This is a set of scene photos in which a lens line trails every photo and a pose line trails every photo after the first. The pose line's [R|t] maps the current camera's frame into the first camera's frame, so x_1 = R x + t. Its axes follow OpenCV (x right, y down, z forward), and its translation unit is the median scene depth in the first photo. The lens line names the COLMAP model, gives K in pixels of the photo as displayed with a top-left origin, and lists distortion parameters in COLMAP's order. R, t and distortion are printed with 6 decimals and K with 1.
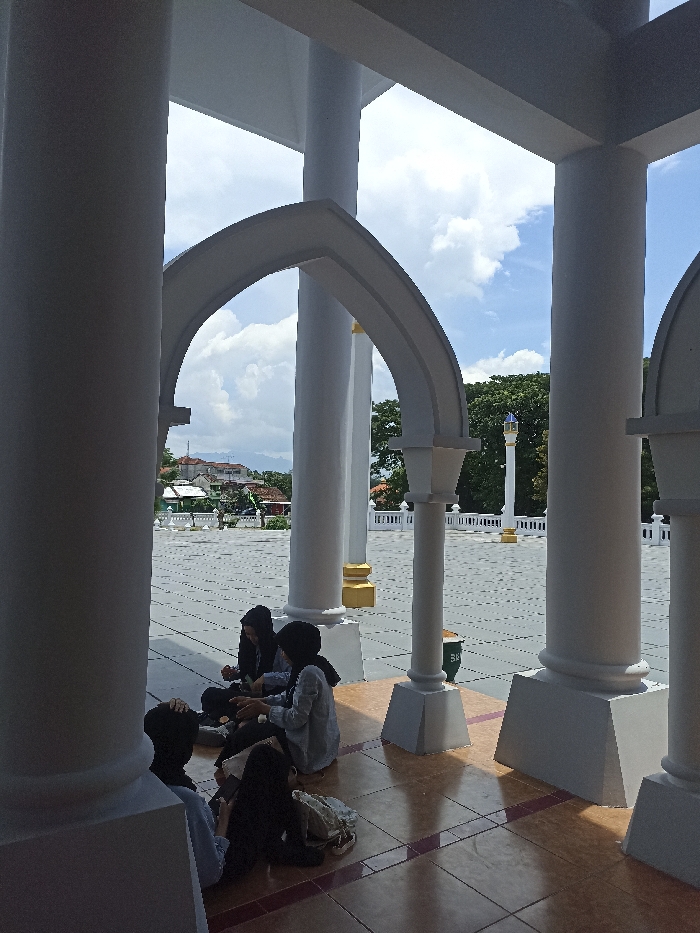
lens RADIAL K [[686.9, 0, 350.9], [0, 686.9, 494.5], [0, 0, 1]] dist [0.062905, -0.079803]
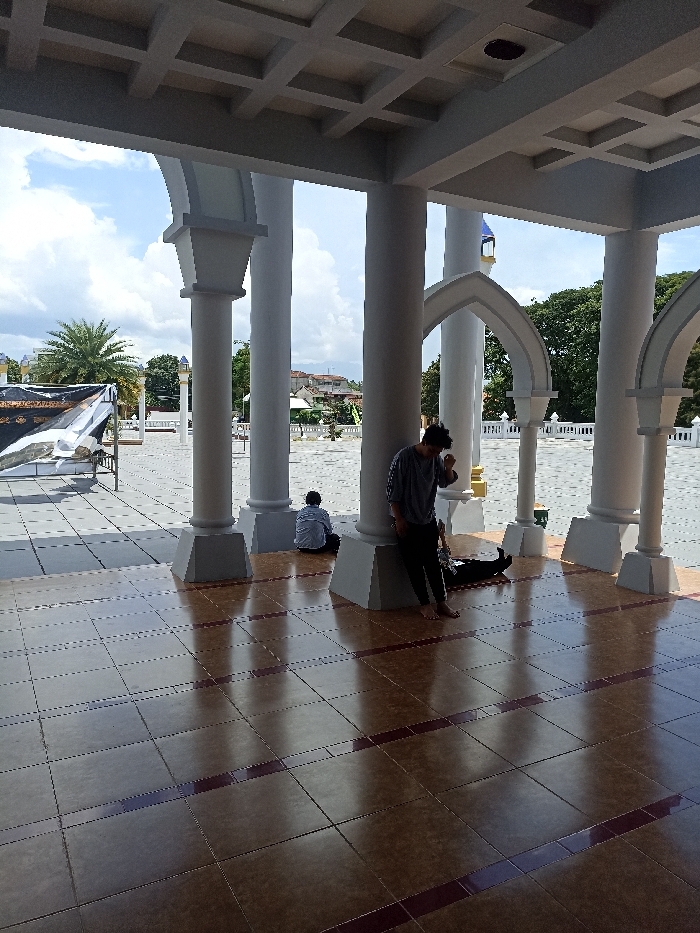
lens RADIAL K [[679.4, 0, 346.9], [0, 679.4, 484.6], [0, 0, 1]] dist [0.061858, -0.073381]
pose [[0.989300, 0.000938, -0.145890, -0.071784], [0.016304, 0.993005, 0.116940, -0.040133], [0.144979, -0.118067, 0.982365, -0.628084]]
